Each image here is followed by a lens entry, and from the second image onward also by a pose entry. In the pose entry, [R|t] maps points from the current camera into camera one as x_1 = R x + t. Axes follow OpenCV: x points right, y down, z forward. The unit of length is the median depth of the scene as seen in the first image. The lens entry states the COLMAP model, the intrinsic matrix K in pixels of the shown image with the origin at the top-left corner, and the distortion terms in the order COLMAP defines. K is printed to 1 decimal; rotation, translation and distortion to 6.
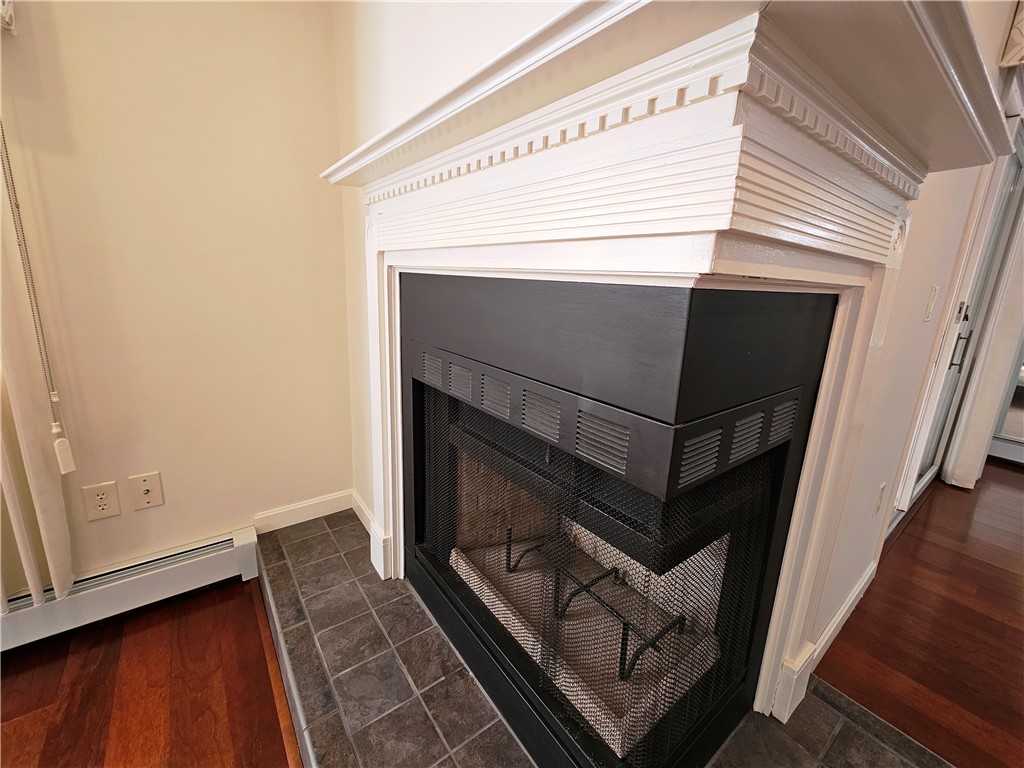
lens RADIAL K [[418.3, 0, 515.1], [0, 418.3, 371.5], [0, 0, 1]] dist [0.002415, -0.000208]
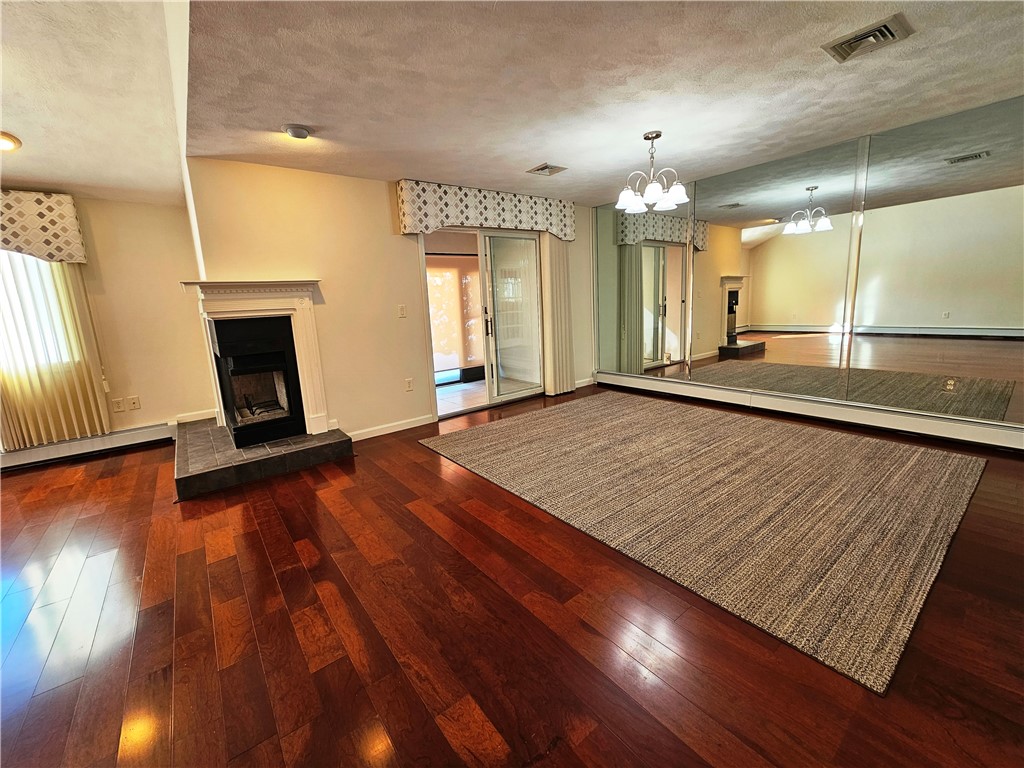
lens RADIAL K [[418.3, 0, 515.1], [0, 418.3, 371.5], [0, 0, 1]] dist [0.002415, -0.000208]
pose [[0.995406, -0.095694, -0.003249, 1.682421], [0.095409, 0.994156, -0.050501, 0.448869], [0.008063, 0.049959, 0.998719, -1.783783]]
